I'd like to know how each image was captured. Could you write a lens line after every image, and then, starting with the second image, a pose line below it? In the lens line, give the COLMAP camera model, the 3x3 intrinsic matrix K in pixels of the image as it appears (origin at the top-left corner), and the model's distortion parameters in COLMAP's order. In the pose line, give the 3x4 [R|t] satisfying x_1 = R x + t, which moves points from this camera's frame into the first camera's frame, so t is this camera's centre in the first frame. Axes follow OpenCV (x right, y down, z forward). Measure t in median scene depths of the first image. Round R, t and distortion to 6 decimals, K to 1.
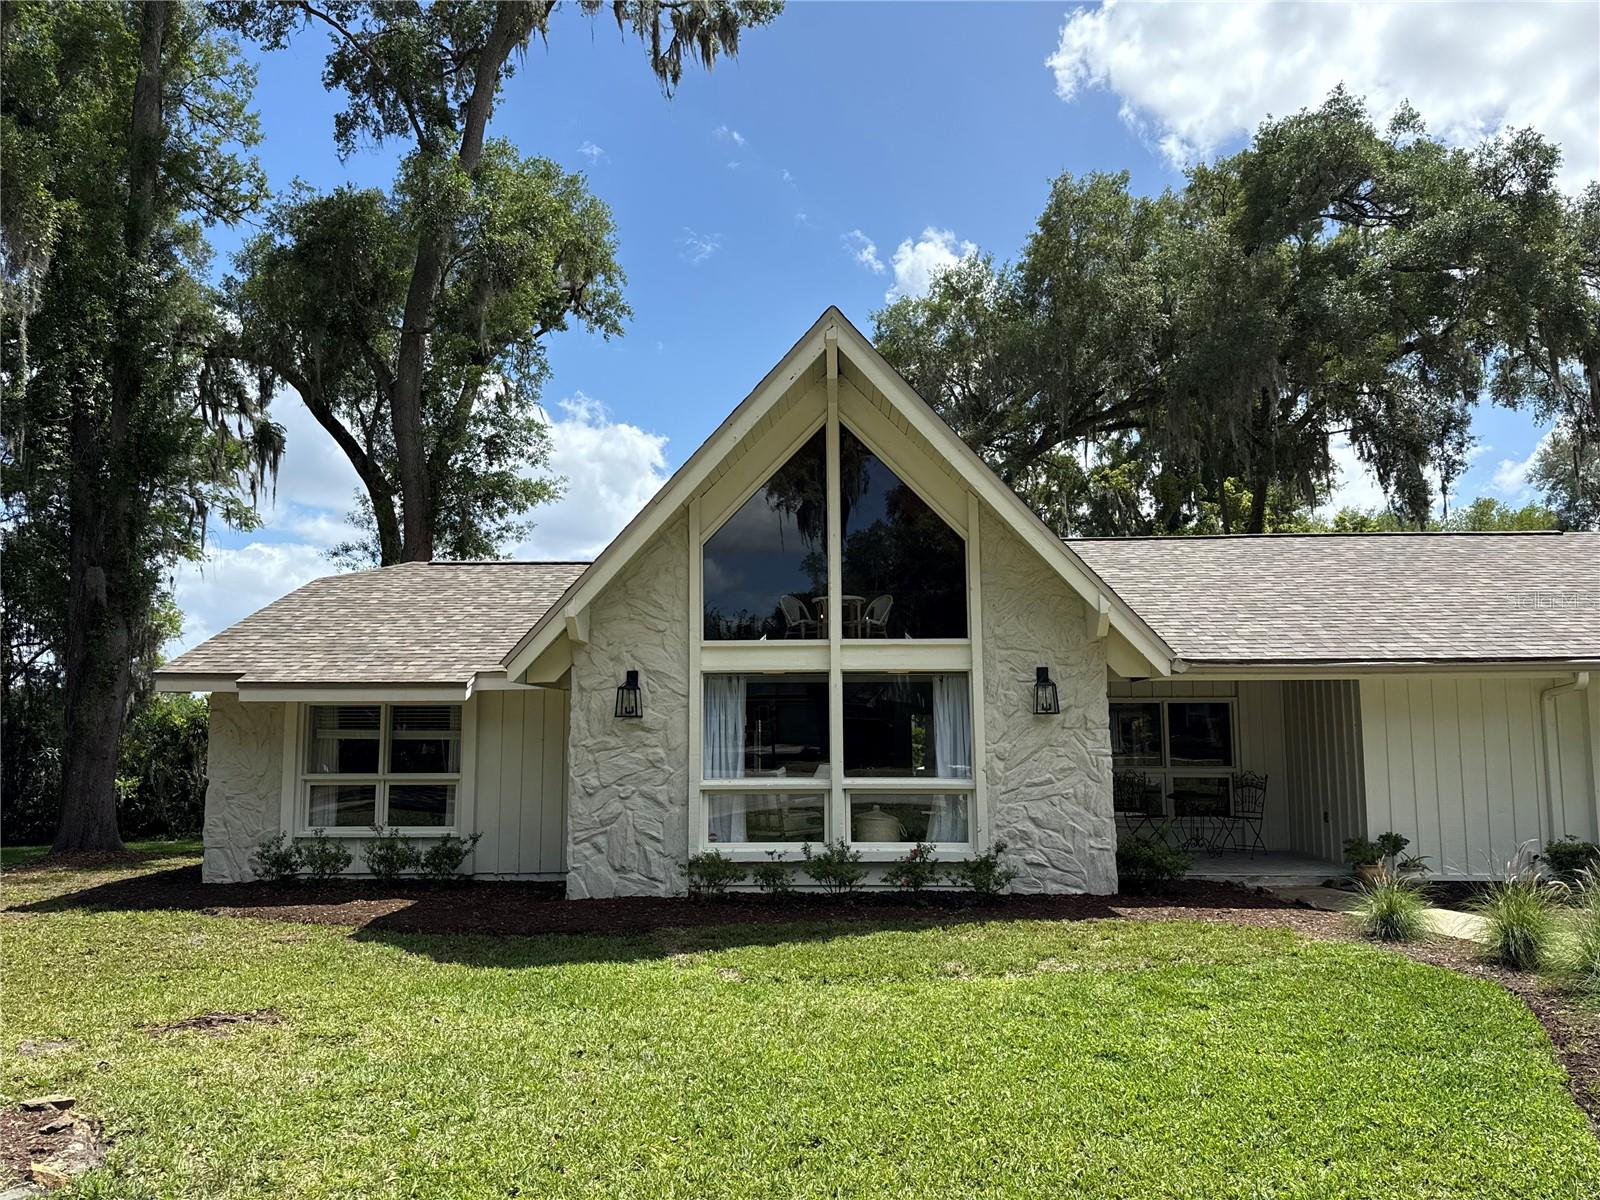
lens RADIAL K [[1080.9, 0, 797.7], [0, 1080.9, 613.5], [0, 0, 1]] dist [0.106383, -0.165084]
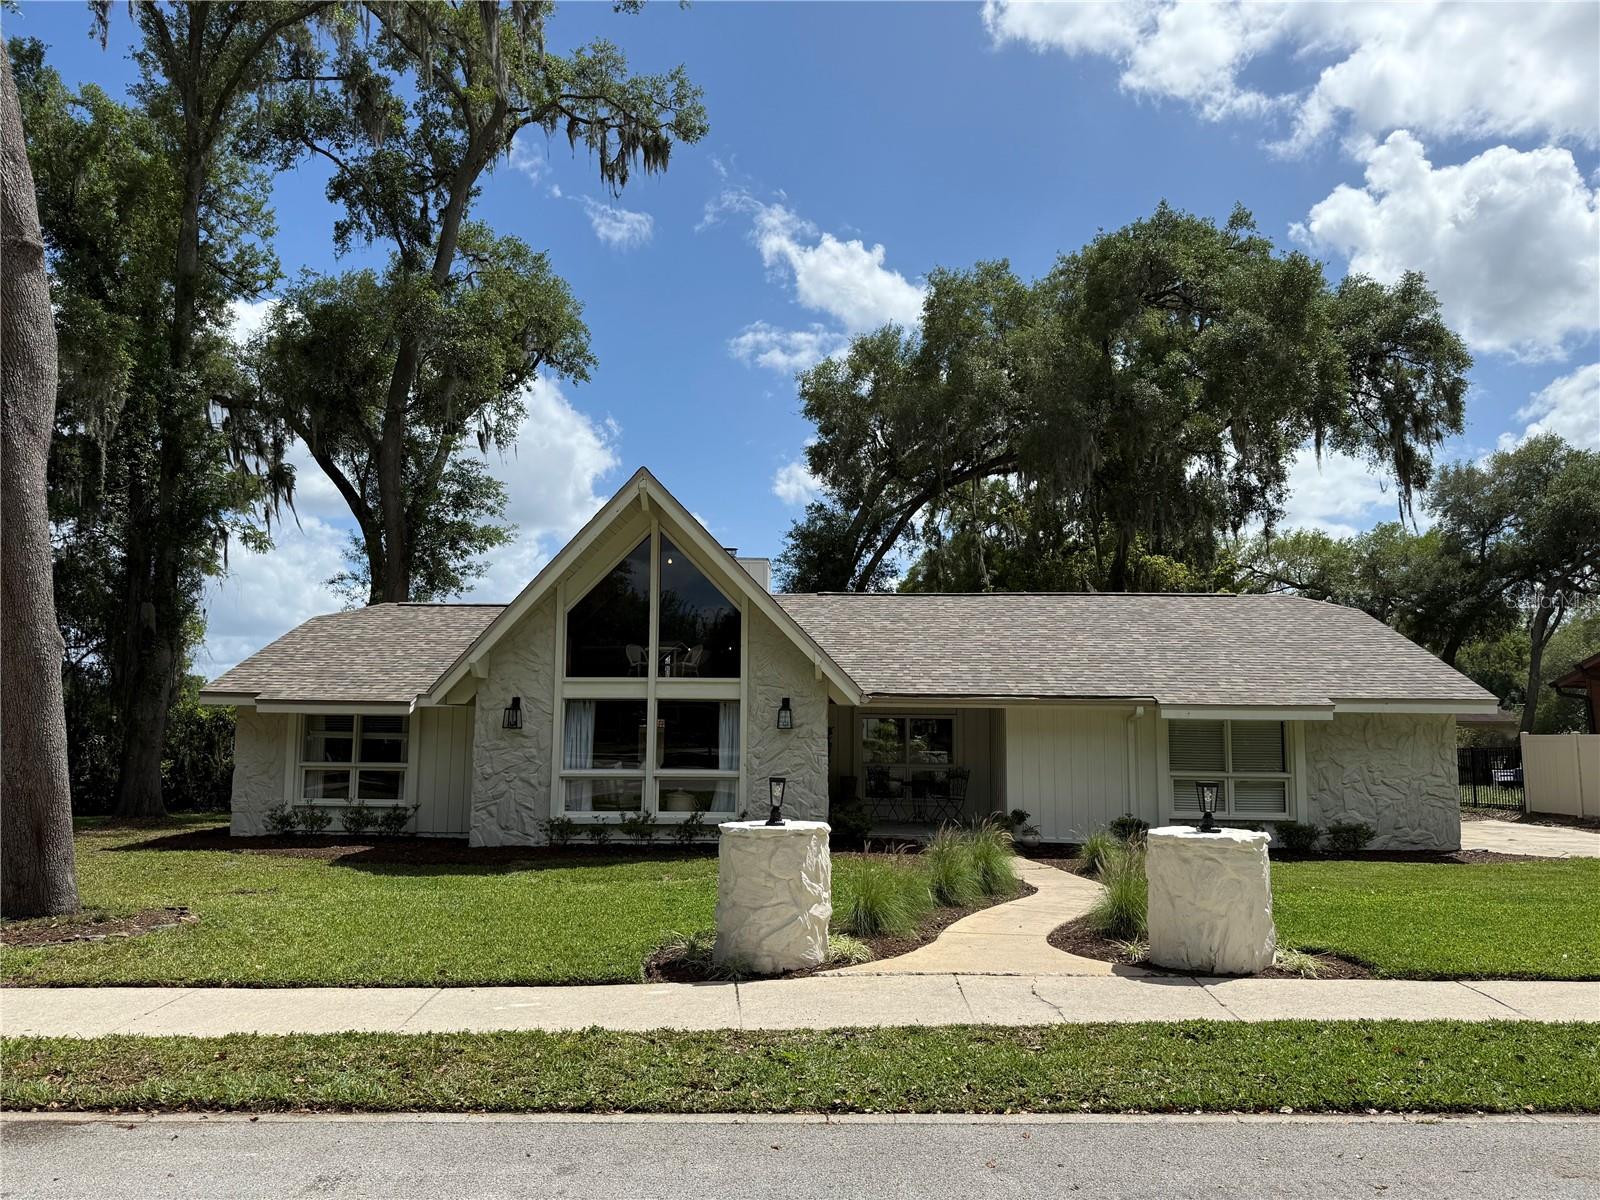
lens RADIAL K [[1107.0, 0, 806.0], [0, 1107.0, 610.0], [0, 0, 1]] dist [0.123141, -0.214089]
pose [[0.999849, 0.011862, -0.012664, 0.224585], [-0.011753, 0.999894, 0.008619, -0.072354], [0.012765, -0.008469, 0.999883, -0.456658]]
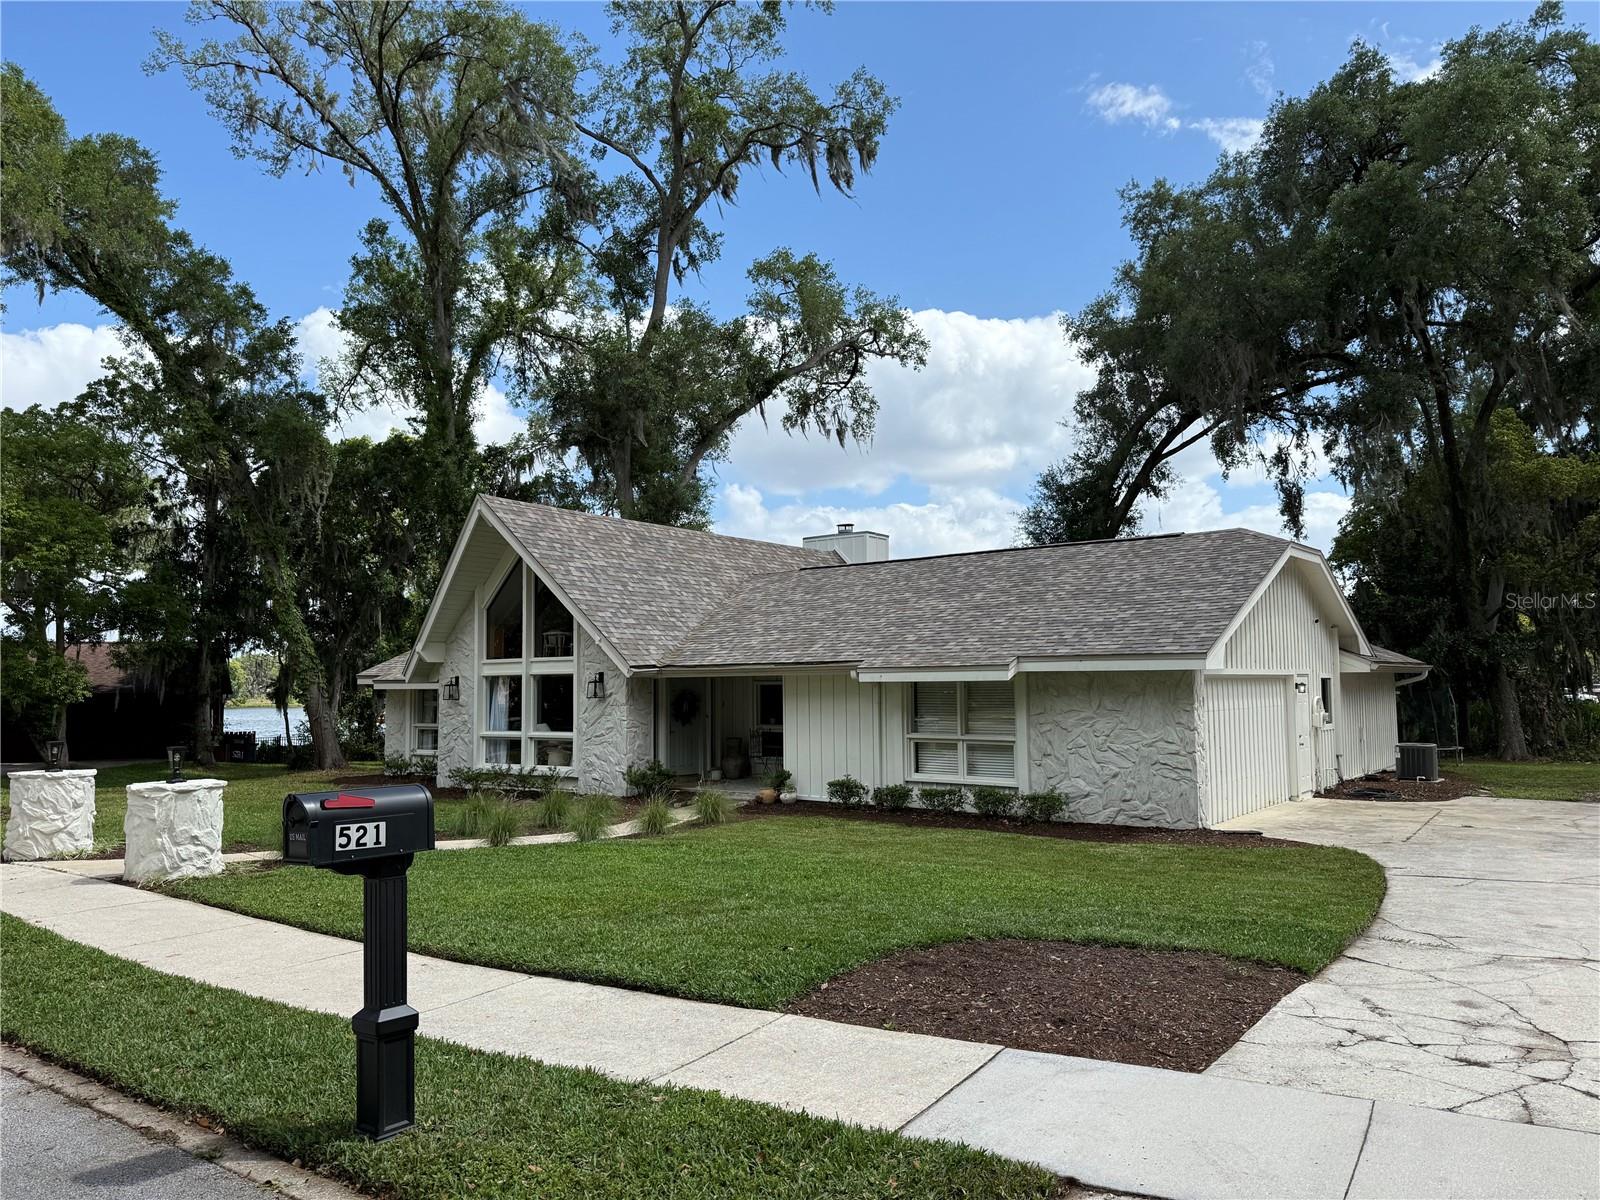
lens RADIAL K [[1127.3, 0, 801.3], [0, 1127.3, 612.5], [0, 0, 1]] dist [0.028450, -0.053768]
pose [[0.812433, -0.042577, -0.581499, 1.303664], [0.069304, 0.997311, 0.023805, -0.056858], [0.578922, -0.059640, 0.813199, -0.255515]]
